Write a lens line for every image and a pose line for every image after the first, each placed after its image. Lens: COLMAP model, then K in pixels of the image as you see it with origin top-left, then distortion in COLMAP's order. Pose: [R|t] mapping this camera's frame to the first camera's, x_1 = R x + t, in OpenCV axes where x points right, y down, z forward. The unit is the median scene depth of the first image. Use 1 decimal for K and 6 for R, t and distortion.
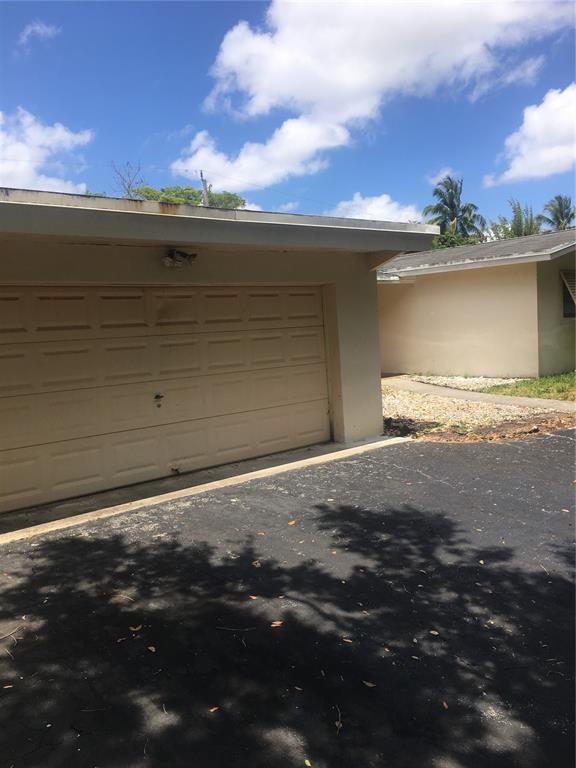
lens RADIAL K [[652.1, 0, 288.0], [0, 652.1, 384.0], [0, 0, 1]] dist [0.094426, -0.097163]
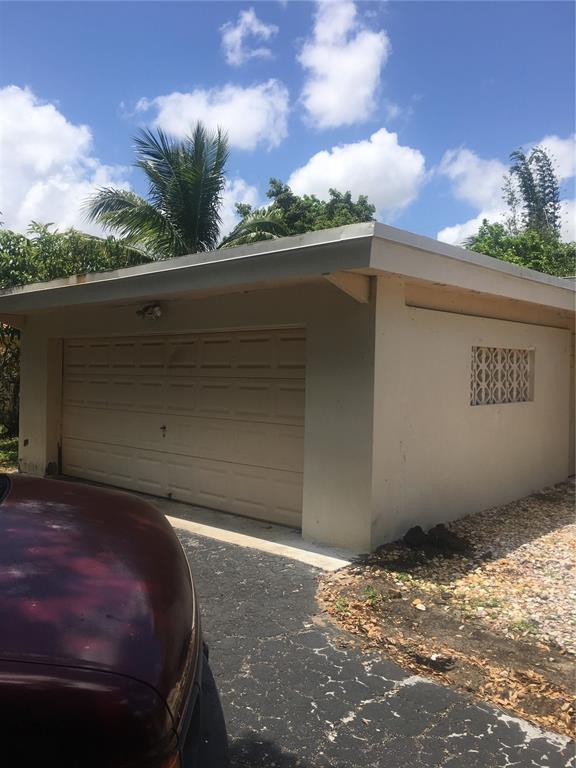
lens RADIAL K [[652.1, 0, 288.0], [0, 652.1, 384.0], [0, 0, 1]] dist [0.094426, -0.097163]
pose [[0.116076, 0.074901, -0.990412, 0.967460], [-0.109023, 0.992088, 0.062251, -0.153161], [0.987239, 0.100752, 0.123323, 1.046704]]
